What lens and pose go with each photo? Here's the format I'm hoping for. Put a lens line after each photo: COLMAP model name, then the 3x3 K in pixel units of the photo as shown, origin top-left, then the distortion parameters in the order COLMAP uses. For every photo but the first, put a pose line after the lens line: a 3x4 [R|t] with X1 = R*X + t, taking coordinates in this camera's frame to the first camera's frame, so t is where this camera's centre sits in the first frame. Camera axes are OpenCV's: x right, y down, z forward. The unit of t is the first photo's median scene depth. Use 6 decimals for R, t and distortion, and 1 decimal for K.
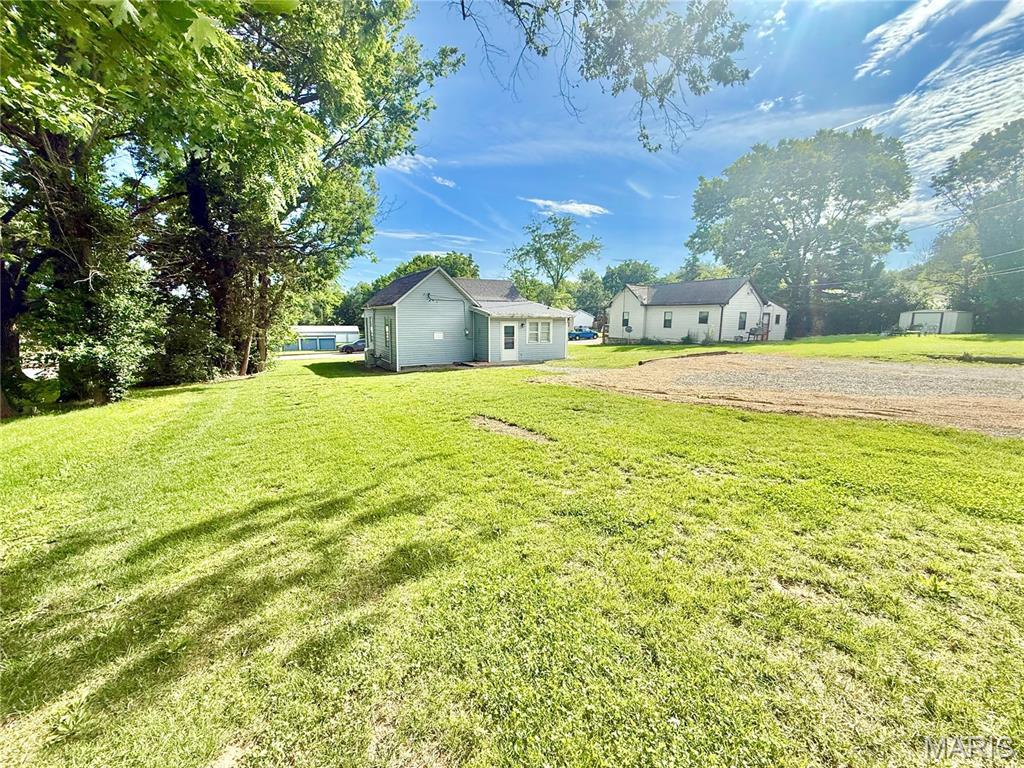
lens RADIAL K [[411.5, 0, 512.3], [0, 411.5, 380.0], [0, 0, 1]] dist [-0.002871, -0.000058]
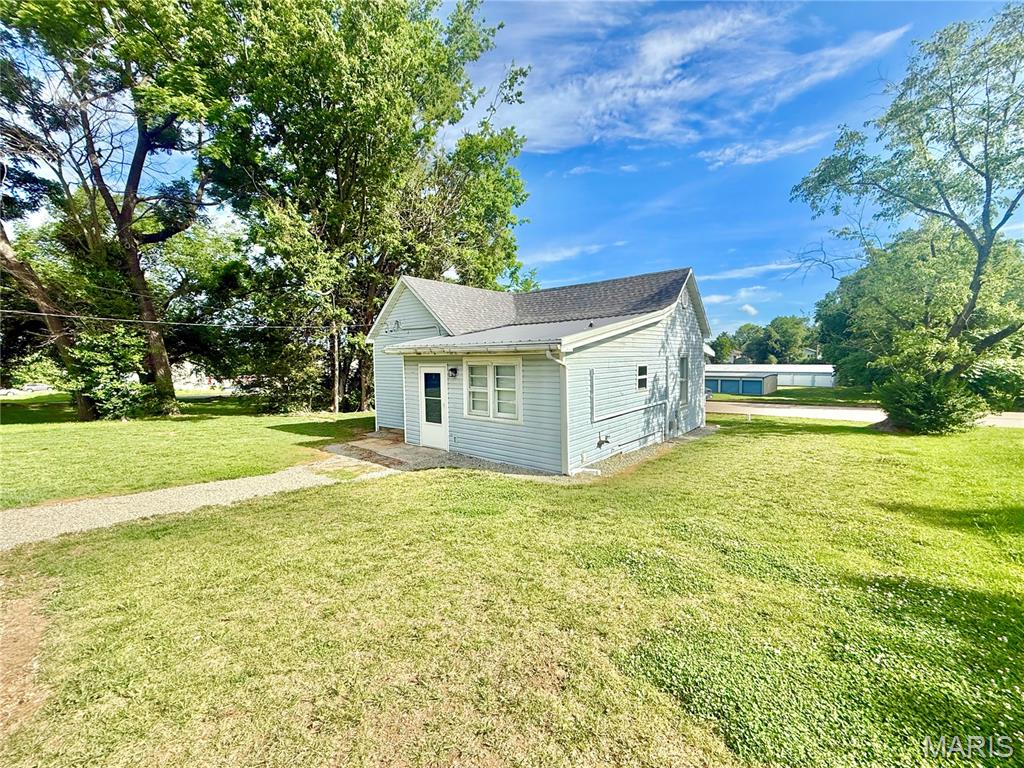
lens RADIAL K [[404.7, 0, 512.0], [0, 404.7, 384.0], [0, 0, 1]] dist [-0.000556, -0.000110]
pose [[0.352139, 0.048670, -0.934681, 0.271641], [-0.123510, 0.992330, 0.005140, -0.079928], [0.927763, 0.113633, 0.355449, 0.557131]]
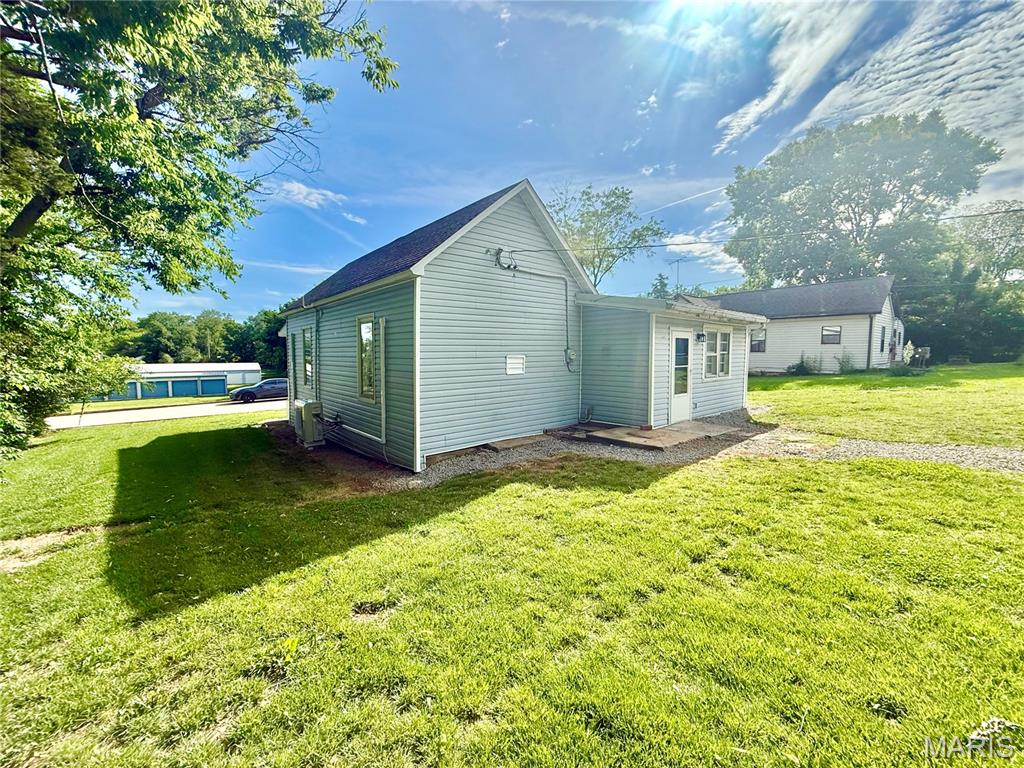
lens RADIAL K [[409.3, 0, 507.5], [0, 409.3, 375.6], [0, 0, 1]] dist [0.002110, 0.000074]
pose [[0.981043, -0.020609, 0.192693, -0.157311], [0.039502, 0.994719, -0.094728, -0.037044], [-0.189723, 0.100544, 0.976676, 0.382028]]
